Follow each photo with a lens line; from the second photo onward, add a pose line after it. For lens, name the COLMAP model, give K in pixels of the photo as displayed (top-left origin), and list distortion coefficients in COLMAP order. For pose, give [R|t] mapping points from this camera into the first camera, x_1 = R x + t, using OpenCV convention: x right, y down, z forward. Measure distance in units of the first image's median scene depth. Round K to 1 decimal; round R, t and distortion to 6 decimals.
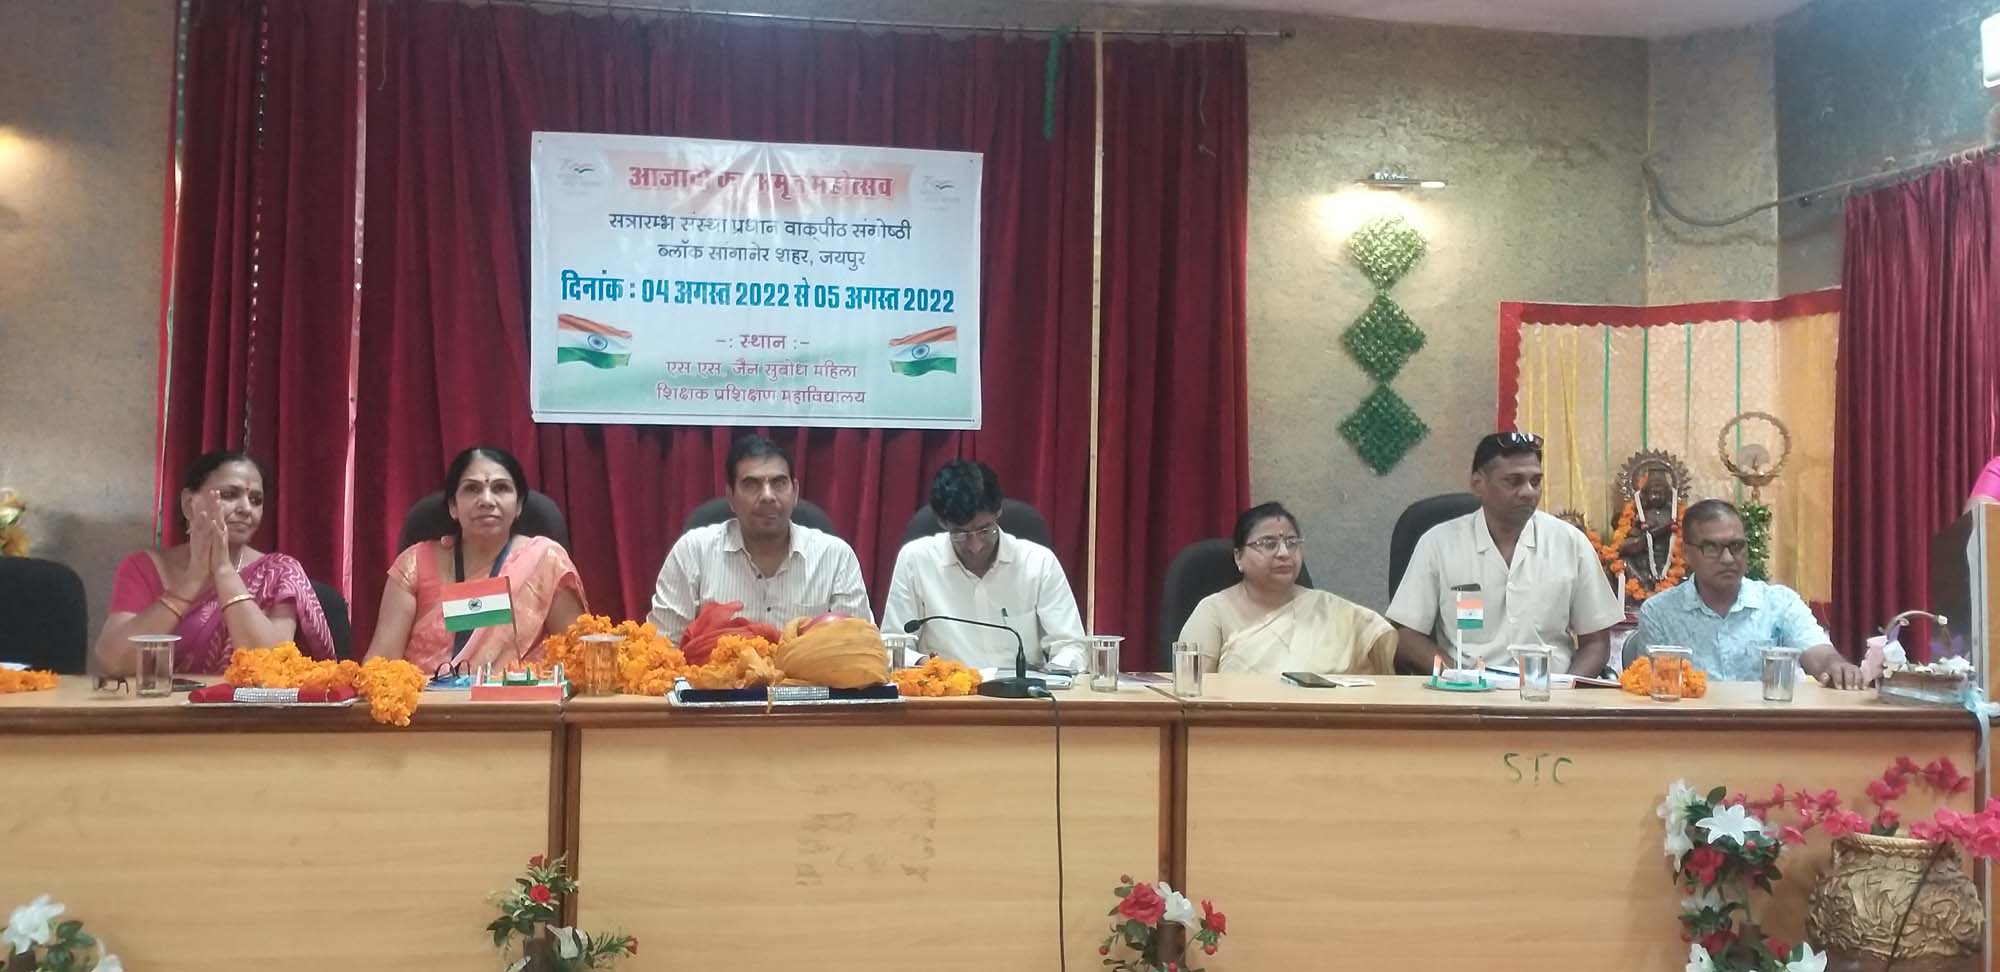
lens RADIAL K [[1568.2, 0, 979.4], [0, 1568.2, 519.3], [0, 0, 1]] dist [0.086210, -0.130797]
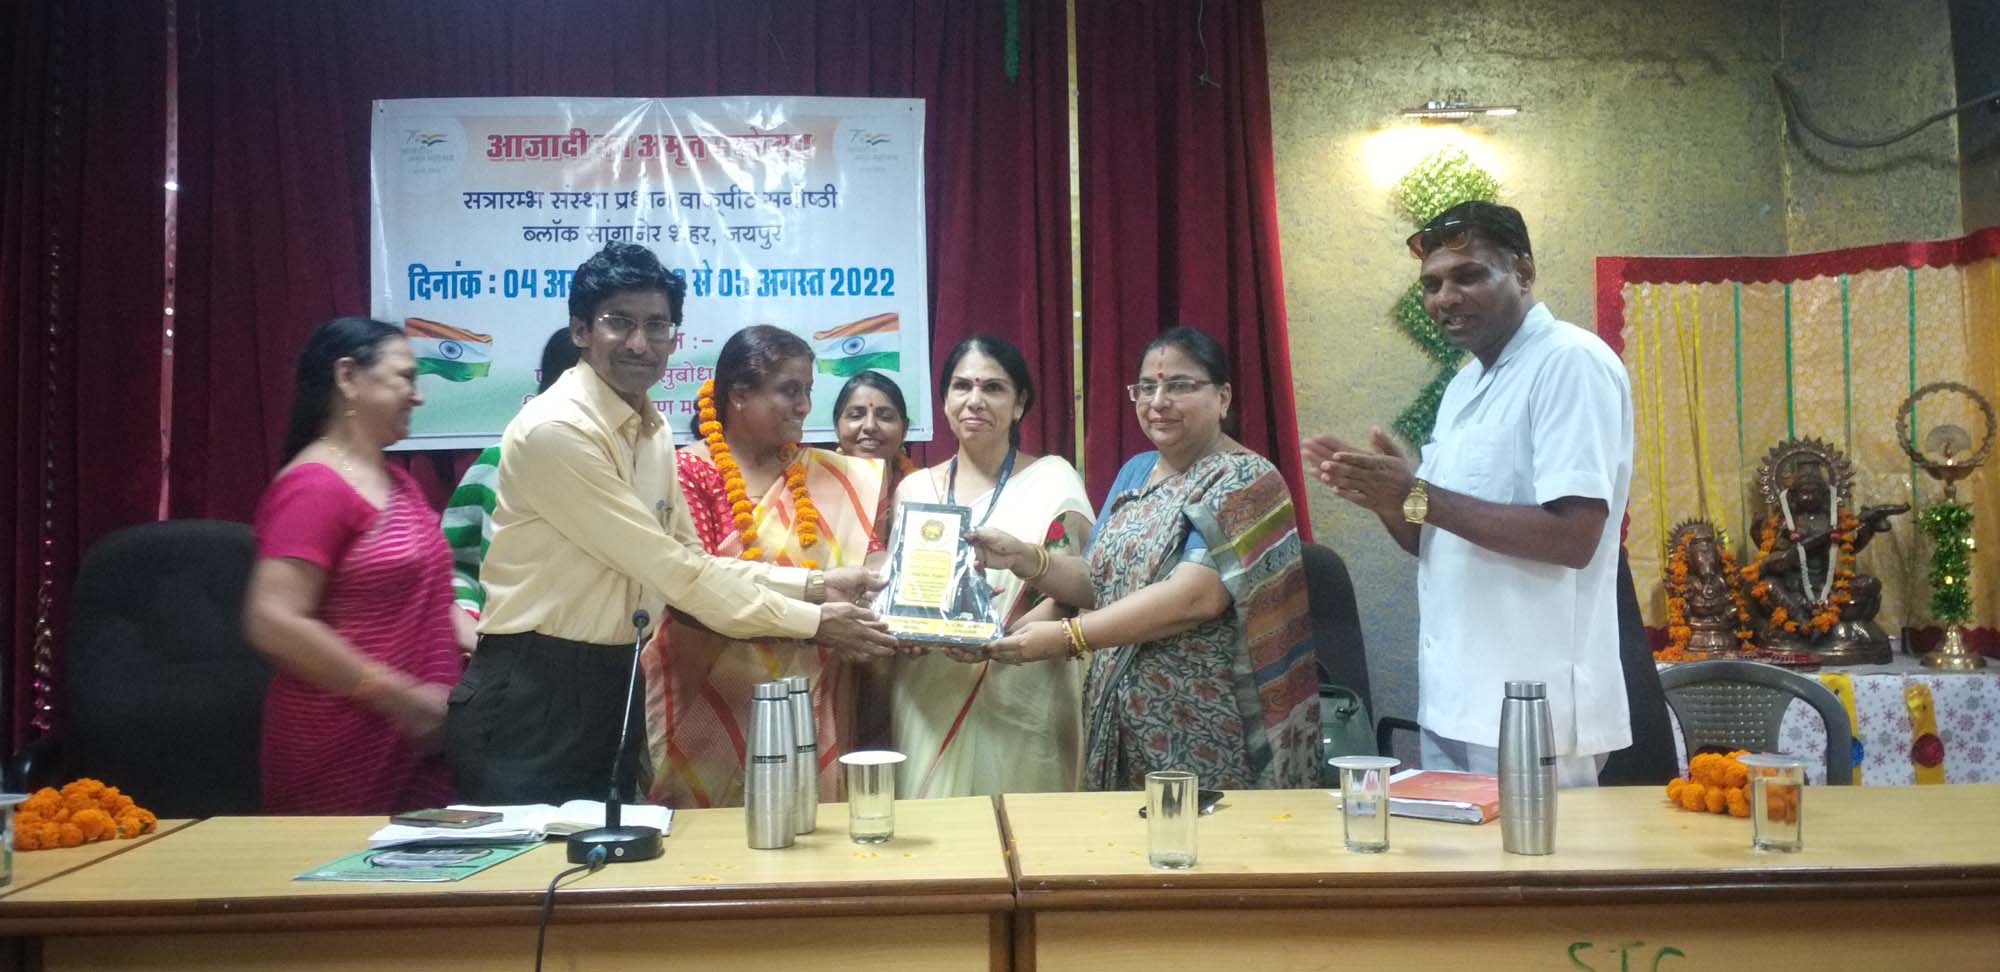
lens RADIAL K [[1568.2, 0, 991.0], [0, 1568.2, 490.1], [0, 0, 1]] dist [0.086210, -0.130797]
pose [[0.996762, -0.030675, -0.074331, 0.084390], [0.029421, 0.999407, -0.017901, -0.015811], [0.074836, 0.015656, 0.997073, 0.191105]]
